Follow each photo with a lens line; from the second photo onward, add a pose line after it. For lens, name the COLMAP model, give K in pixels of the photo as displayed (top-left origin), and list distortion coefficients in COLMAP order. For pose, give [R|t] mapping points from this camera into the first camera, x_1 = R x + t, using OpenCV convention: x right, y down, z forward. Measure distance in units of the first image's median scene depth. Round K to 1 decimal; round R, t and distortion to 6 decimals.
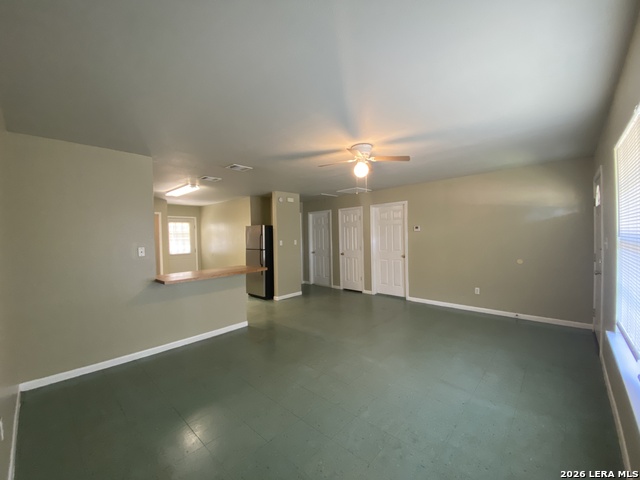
lens RADIAL K [[261.4, 0, 307.6], [0, 261.4, 242.9], [0, 0, 1]] dist [-0.000095, -0.000141]
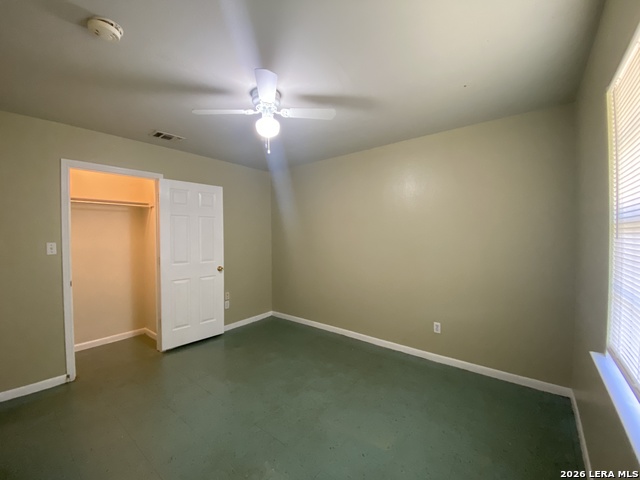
lens RADIAL K [[259.2, 0, 320.0], [0, 259.2, 240.0], [0, 0, 1]] dist [0.000135, 0.000016]
pose [[0.994609, -0.000467, 0.103699, 0.105402], [0.000252, 0.999998, 0.002090, 0.006800], [-0.103700, -0.002053, 0.994607, 0.119187]]
